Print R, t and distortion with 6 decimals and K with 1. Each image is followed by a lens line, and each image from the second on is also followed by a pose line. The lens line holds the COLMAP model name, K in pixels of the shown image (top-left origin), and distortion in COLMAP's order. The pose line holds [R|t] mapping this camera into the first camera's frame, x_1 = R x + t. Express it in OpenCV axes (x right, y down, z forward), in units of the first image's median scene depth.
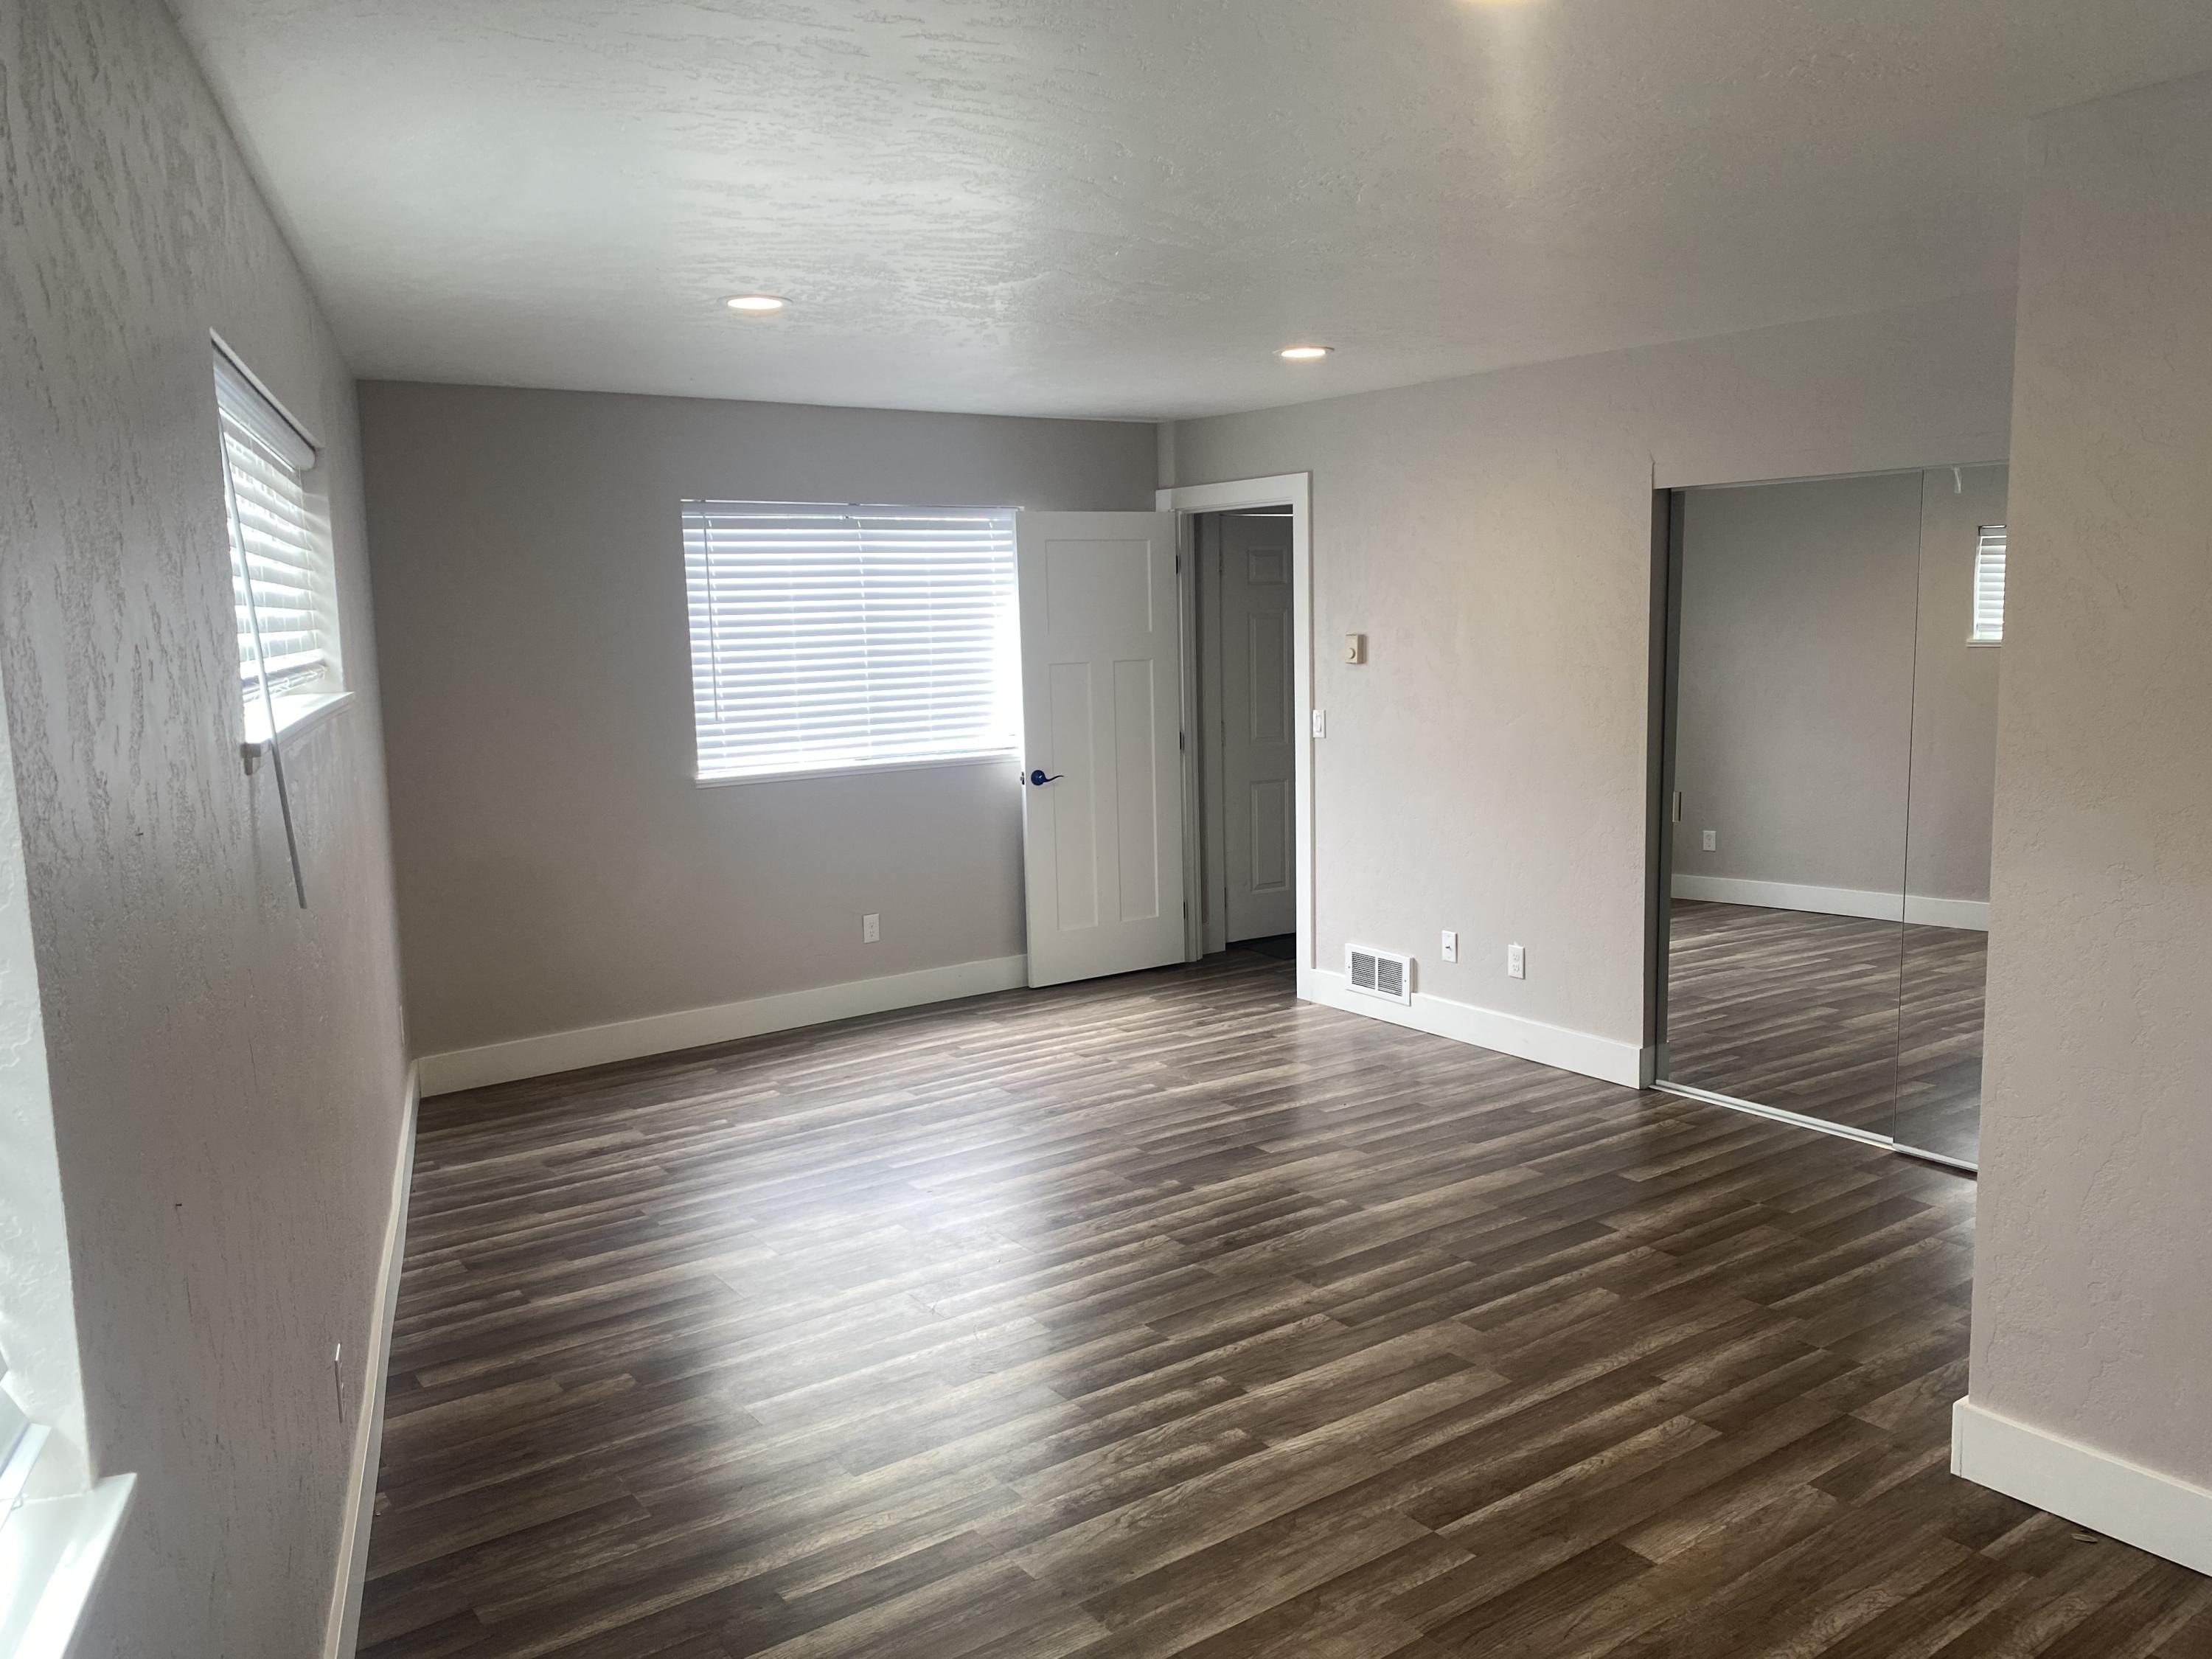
lens RADIAL K [[1673.1, 0, 1106.0], [0, 1673.1, 829.5], [0, 0, 1]] dist [-0.000571, -0.006084]
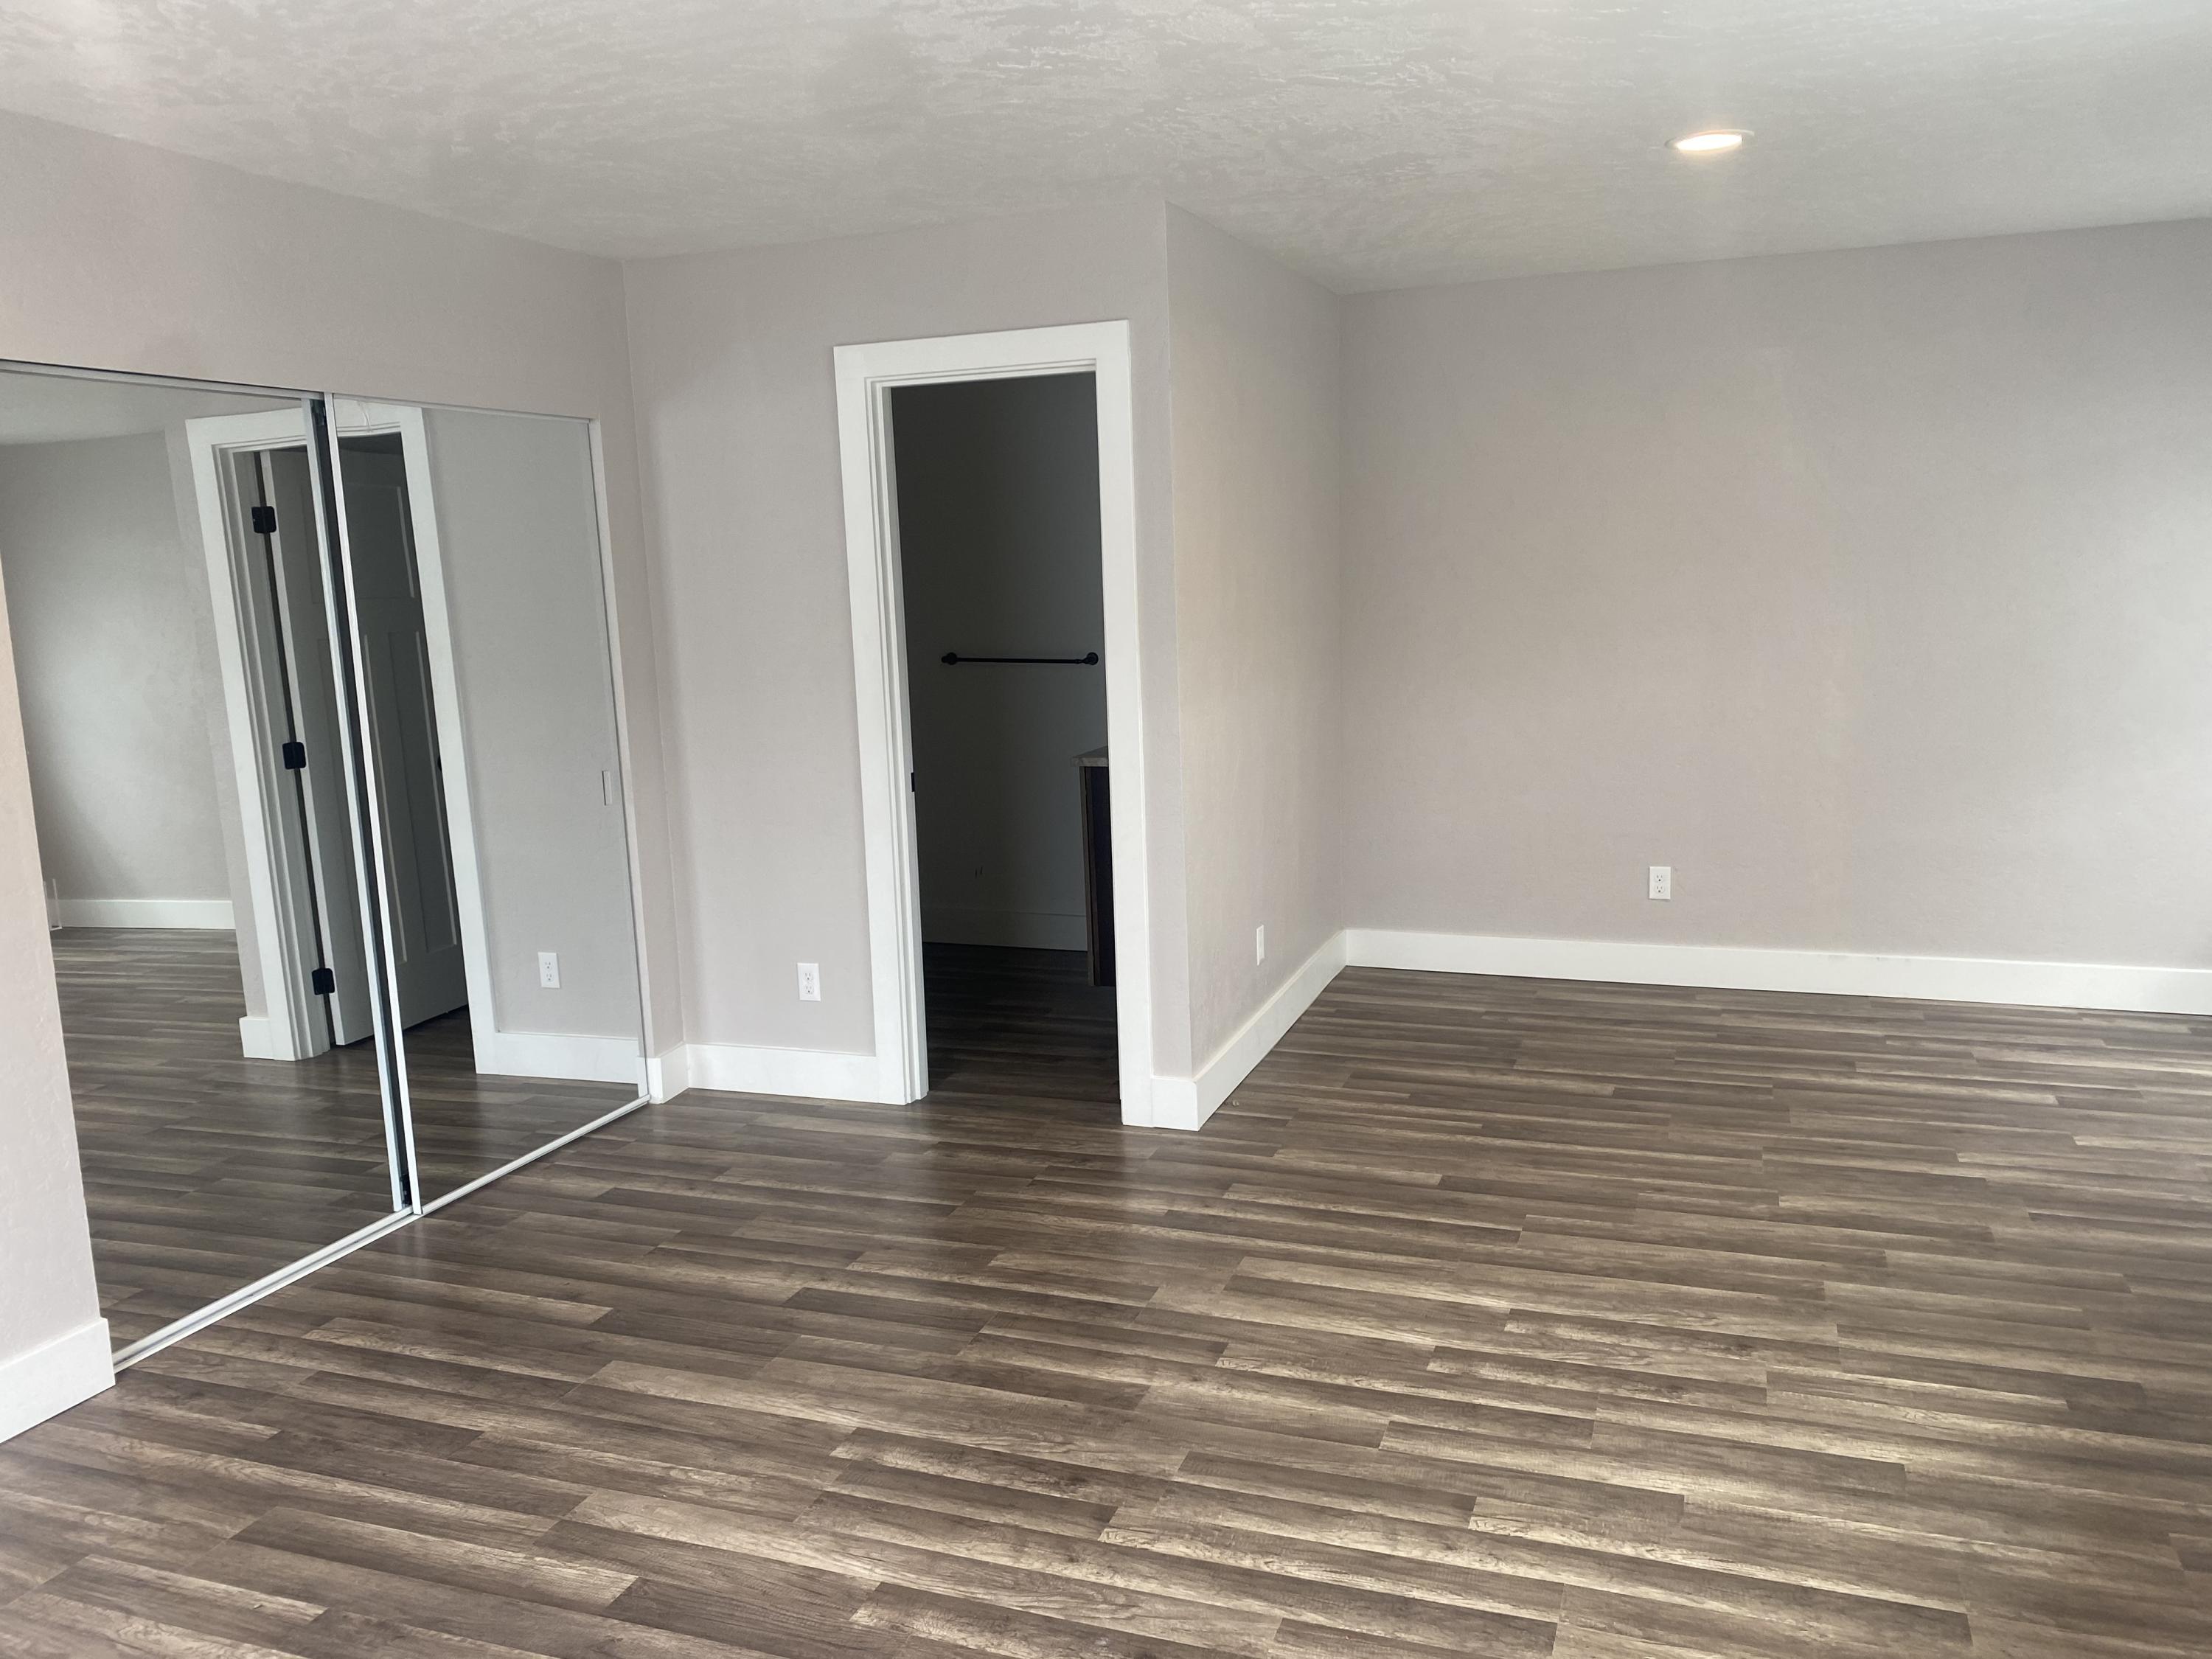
lens RADIAL K [[1673.1, 0, 1106.0], [0, 1673.1, 829.5], [0, 0, 1]] dist [-0.000571, -0.006084]
pose [[-0.550692, -0.096425, 0.829121, -0.495656], [0.158418, 0.963178, 0.217235, -0.153546], [-0.819538, 0.250977, -0.515139, 1.380480]]
